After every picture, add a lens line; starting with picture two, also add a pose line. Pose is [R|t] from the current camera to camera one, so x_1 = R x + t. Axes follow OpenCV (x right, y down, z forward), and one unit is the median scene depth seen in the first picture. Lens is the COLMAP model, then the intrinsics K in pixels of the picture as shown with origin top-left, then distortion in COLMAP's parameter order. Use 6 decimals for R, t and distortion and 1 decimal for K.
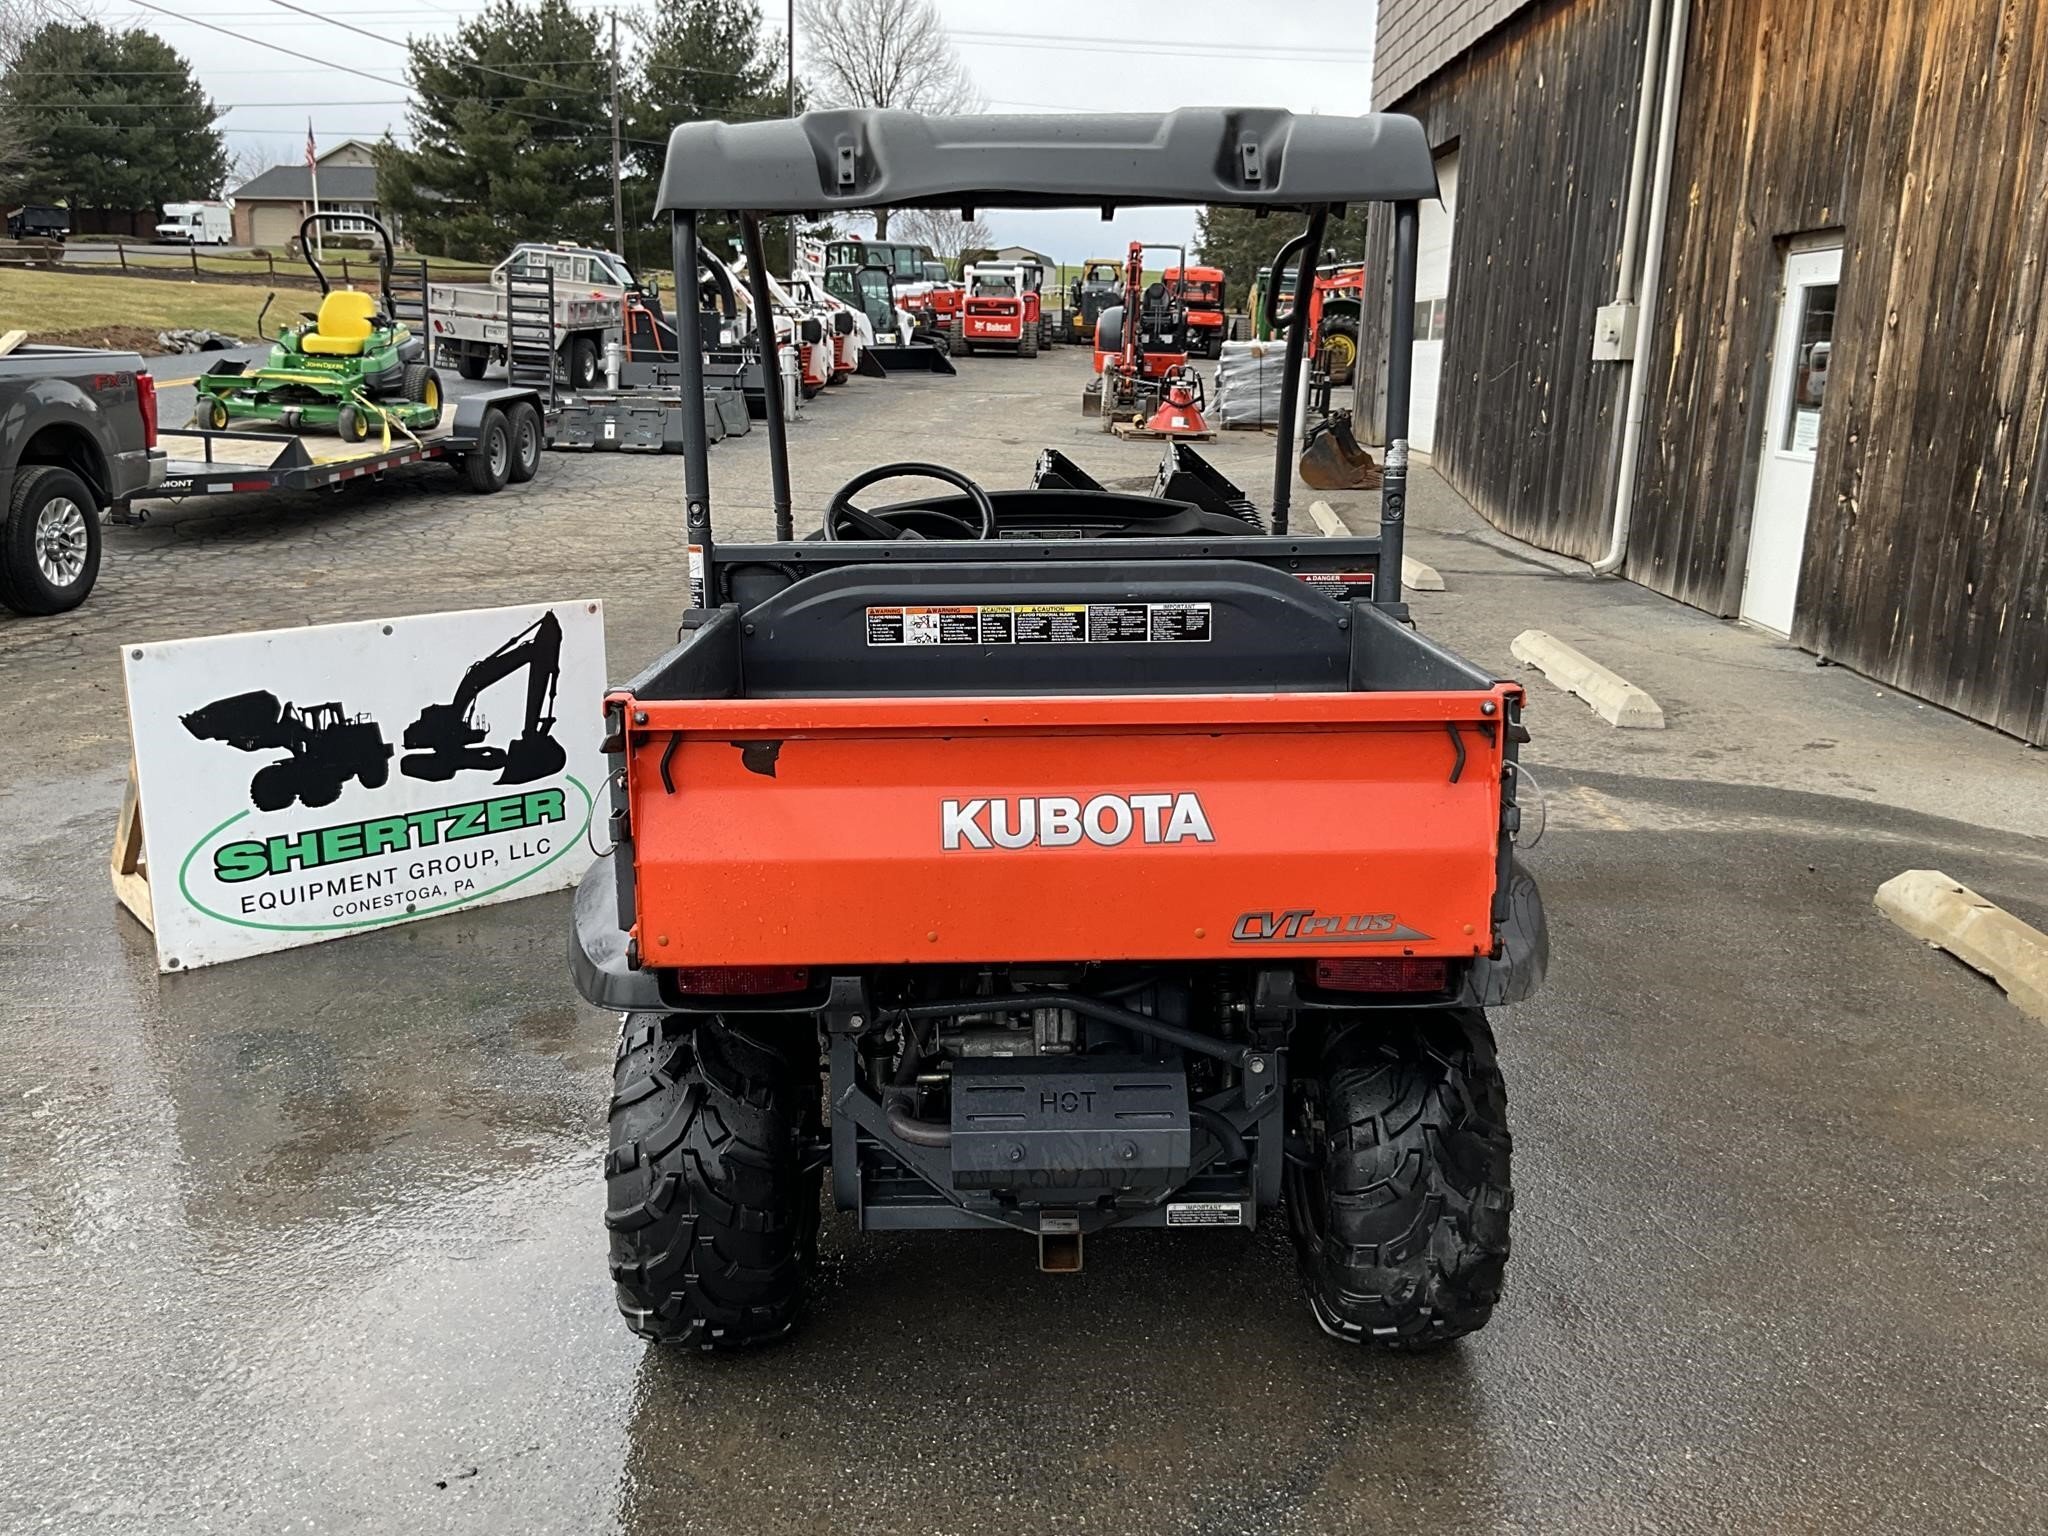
lens RADIAL K [[1710.7, 0, 1035.6], [0, 1710.7, 763.9], [0, 0, 1]] dist [0.126203, -0.270356]
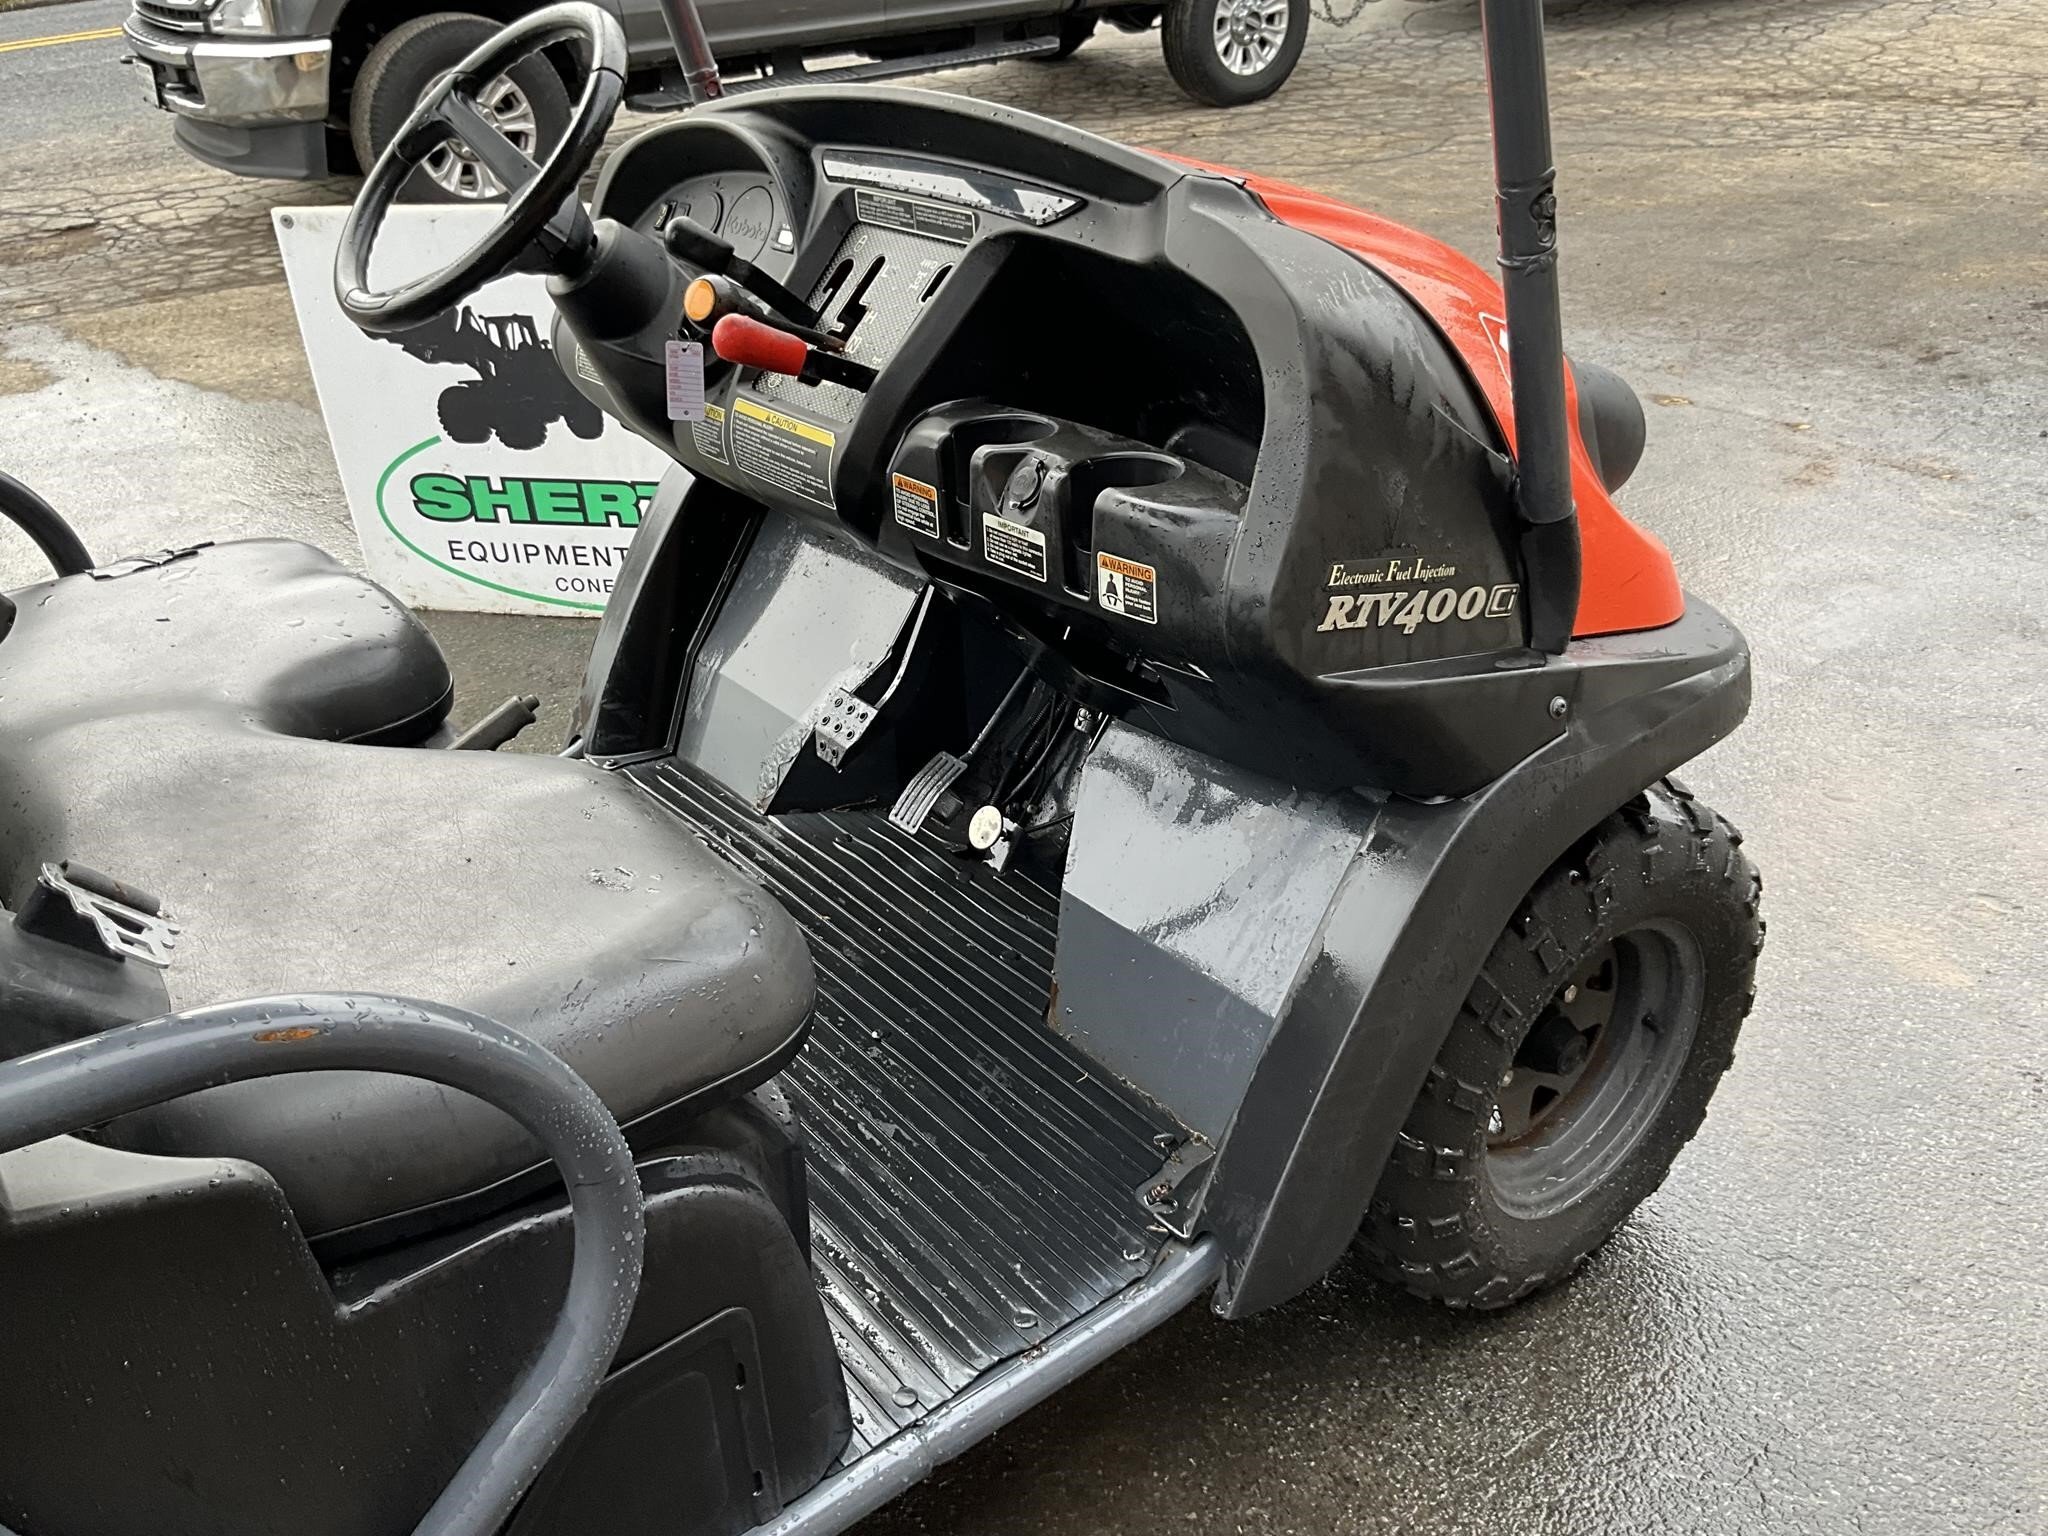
lens RADIAL K [[1714.4, 0, 1034.9], [0, 1714.4, 775.0], [0, 0, 1]] dist [0.078710, -0.153578]
pose [[0.595330, 0.365970, -0.715296, 0.180019], [-0.143638, 0.924380, 0.353398, -0.080888], [0.790538, -0.107645, 0.602878, 0.391261]]
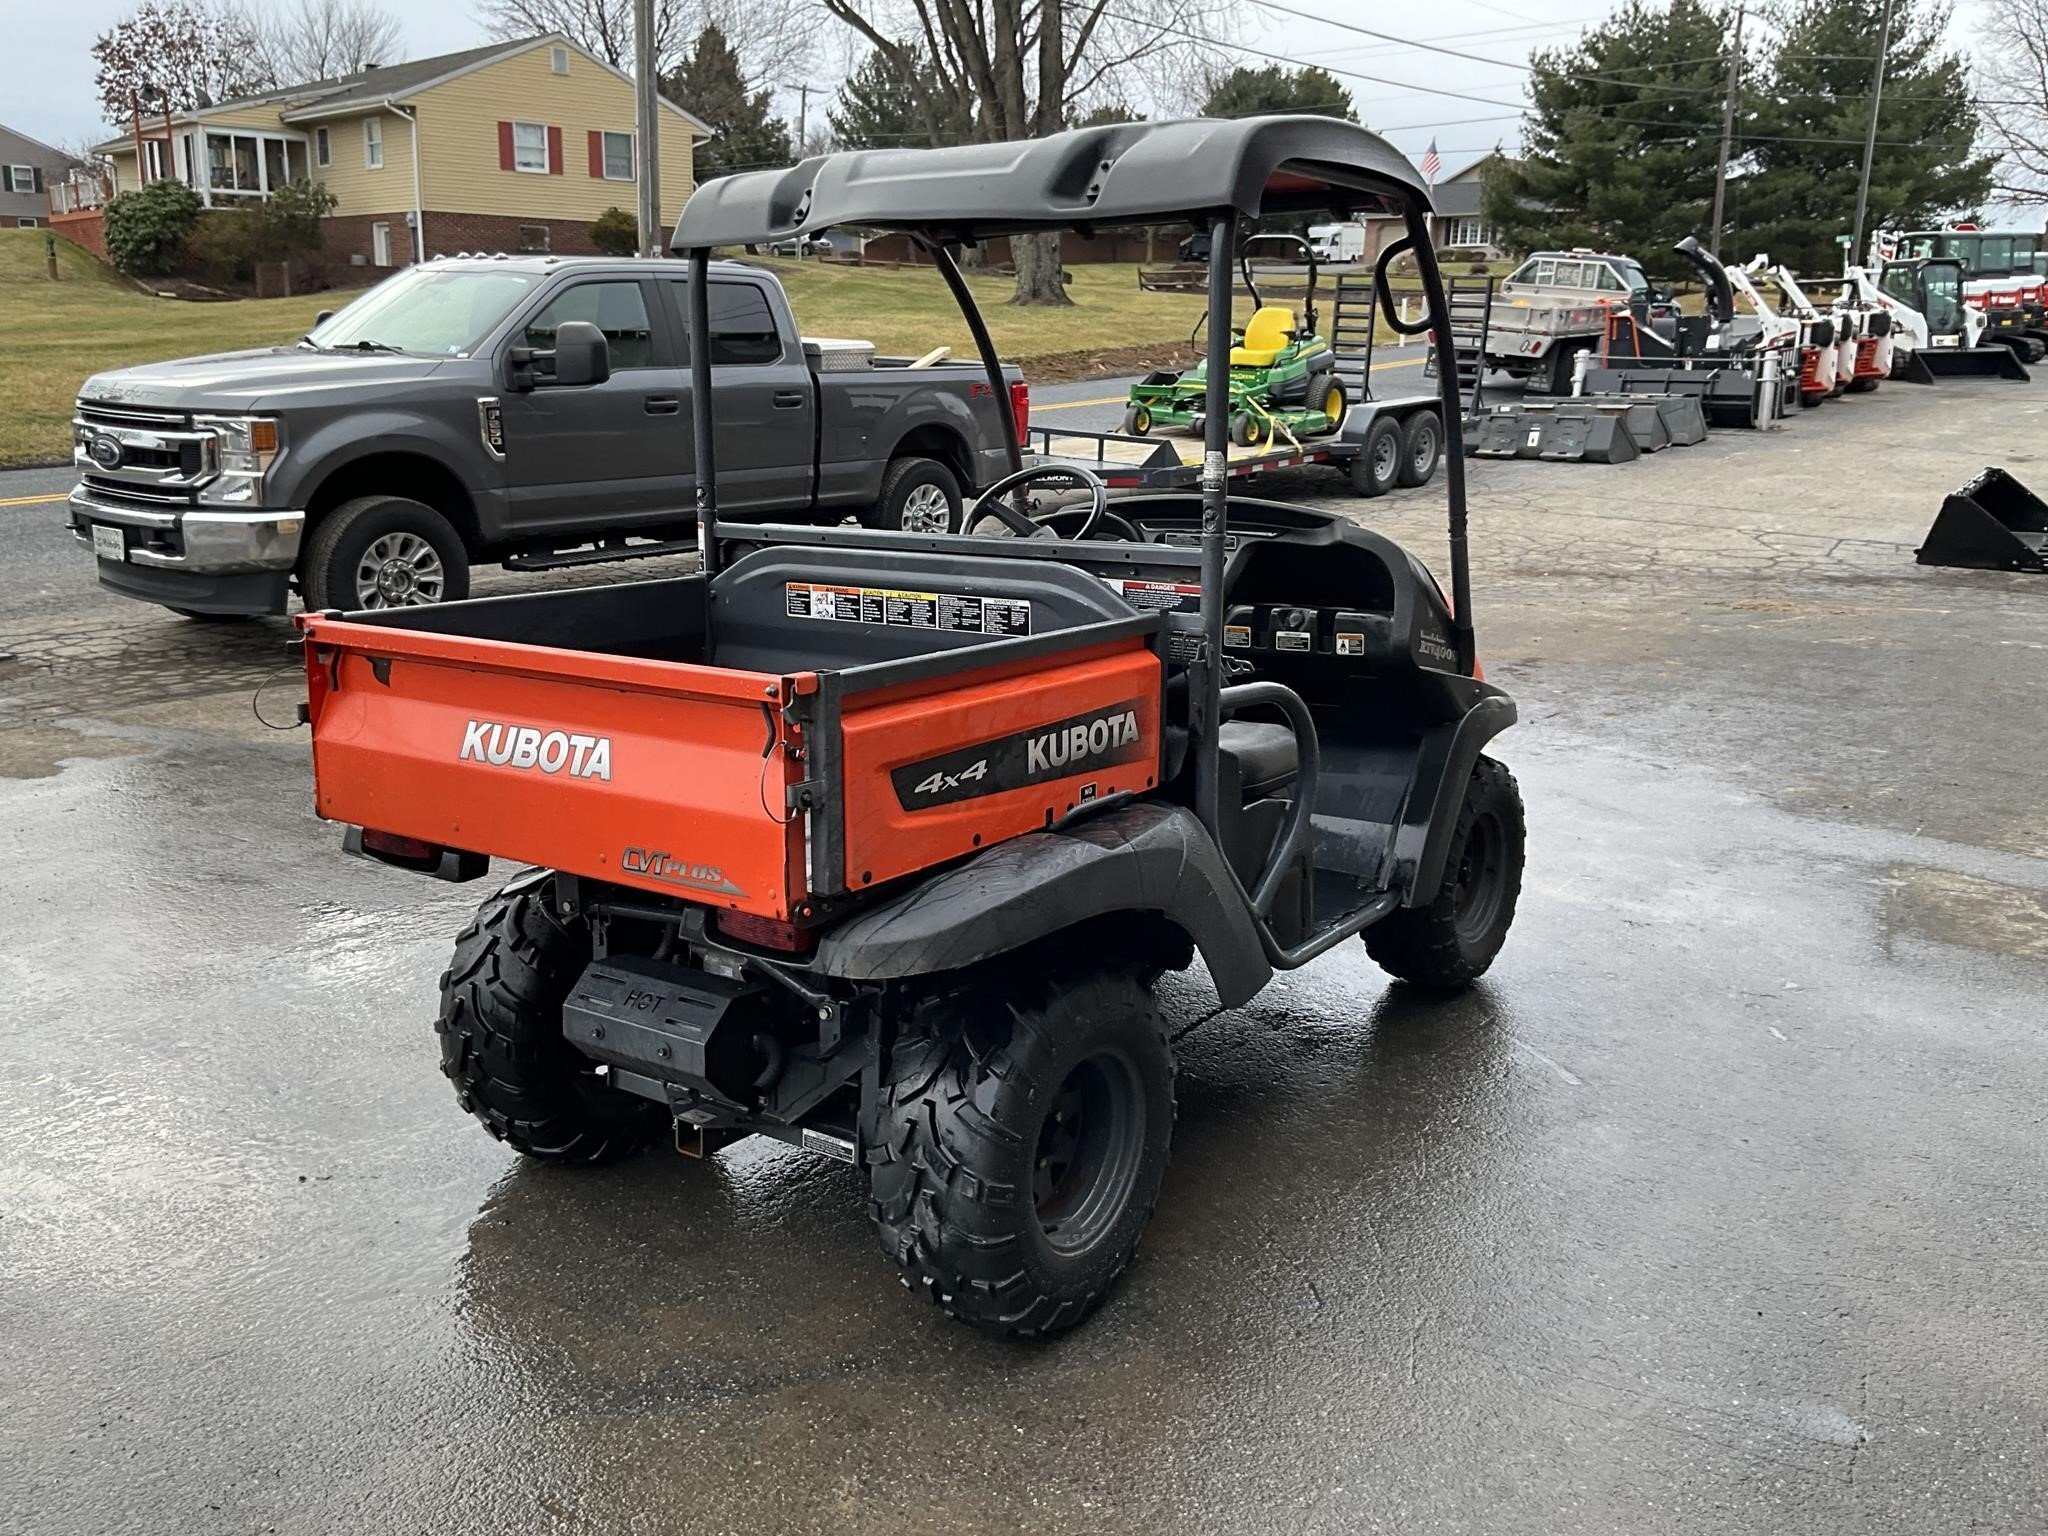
lens RADIAL K [[1722.4, 0, 1022.7], [0, 1722.4, 768.4], [0, 0, 1]] dist [0.102061, -0.209658]
pose [[0.808158, 0.130453, -0.574337, 0.268524], [-0.132182, 0.990459, 0.038974, -0.012390], [0.573941, 0.044419, 0.817691, 0.052529]]
